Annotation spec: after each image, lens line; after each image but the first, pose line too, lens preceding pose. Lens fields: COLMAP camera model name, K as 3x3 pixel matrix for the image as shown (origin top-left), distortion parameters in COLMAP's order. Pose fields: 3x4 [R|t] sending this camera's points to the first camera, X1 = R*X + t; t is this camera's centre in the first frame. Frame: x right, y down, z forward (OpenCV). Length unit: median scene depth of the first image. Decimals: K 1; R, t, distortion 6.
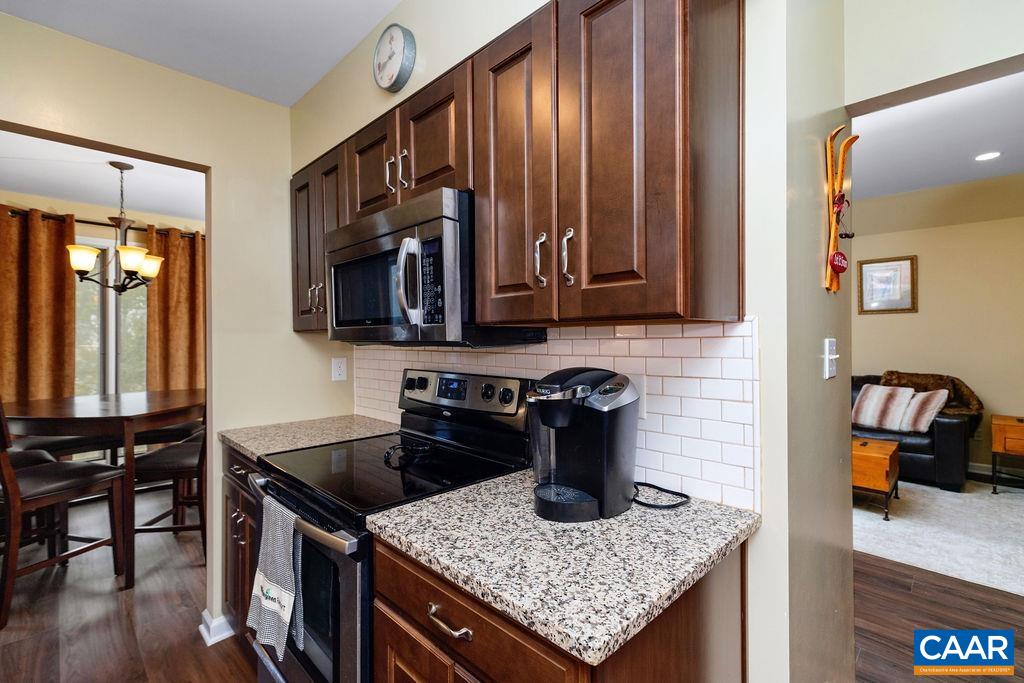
lens RADIAL K [[455.1, 0, 512.0], [0, 455.1, 341.5], [0, 0, 1]] dist [0.001254, 0.000129]
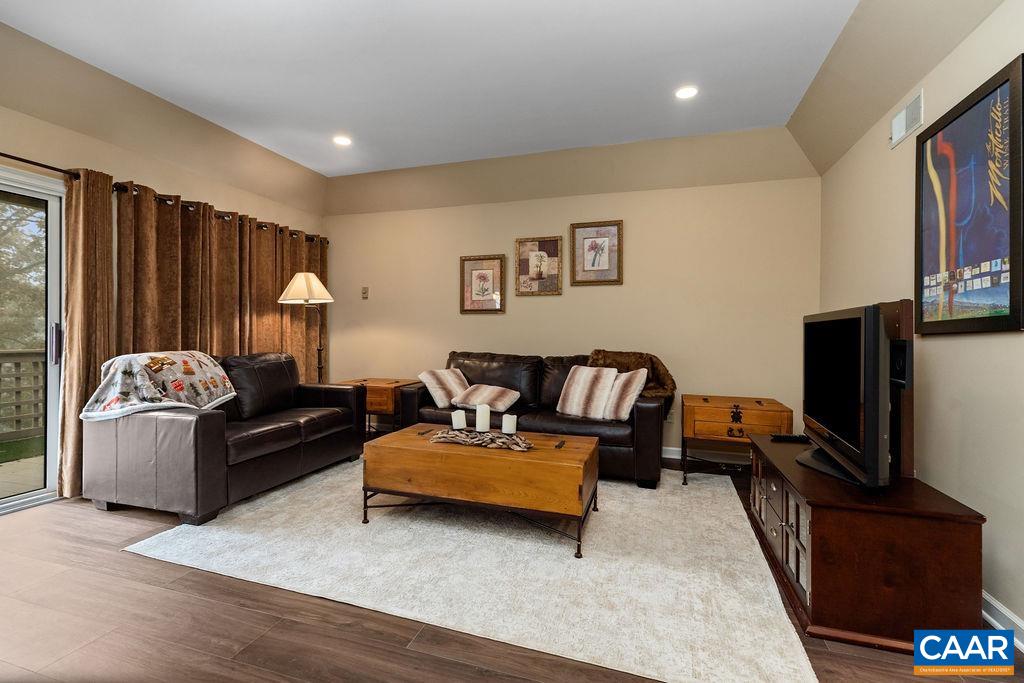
lens RADIAL K [[455.1, 0, 512.0], [0, 455.1, 341.5], [0, 0, 1]] dist [0.001254, 0.000129]
pose [[0.888865, 0.002350, 0.458163, 0.321772], [-0.009586, 0.999863, 0.013469, 0.043451], [-0.458069, -0.016364, 0.888766, 0.338751]]
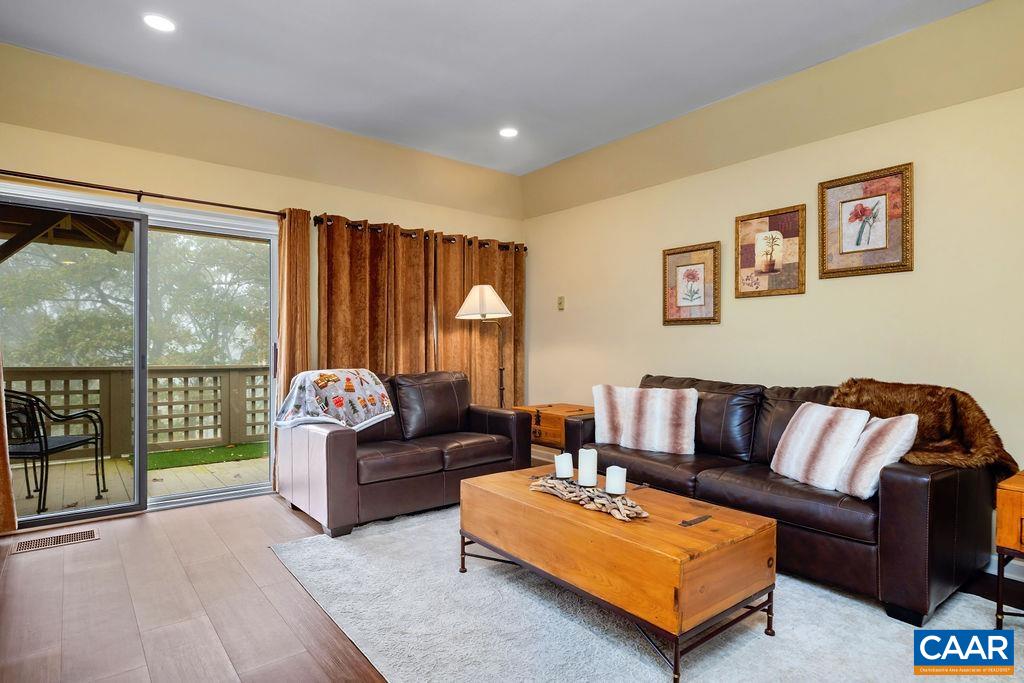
lens RADIAL K [[544.9, 0, 510.4], [0, 544.9, 359.9], [0, 0, 1]] dist [-0.001374, -0.000157]
pose [[0.994180, 0.011923, -0.107070, 0.552825], [-0.009536, 0.999695, 0.022785, 0.035299], [0.107309, -0.021631, 0.993990, 0.349109]]
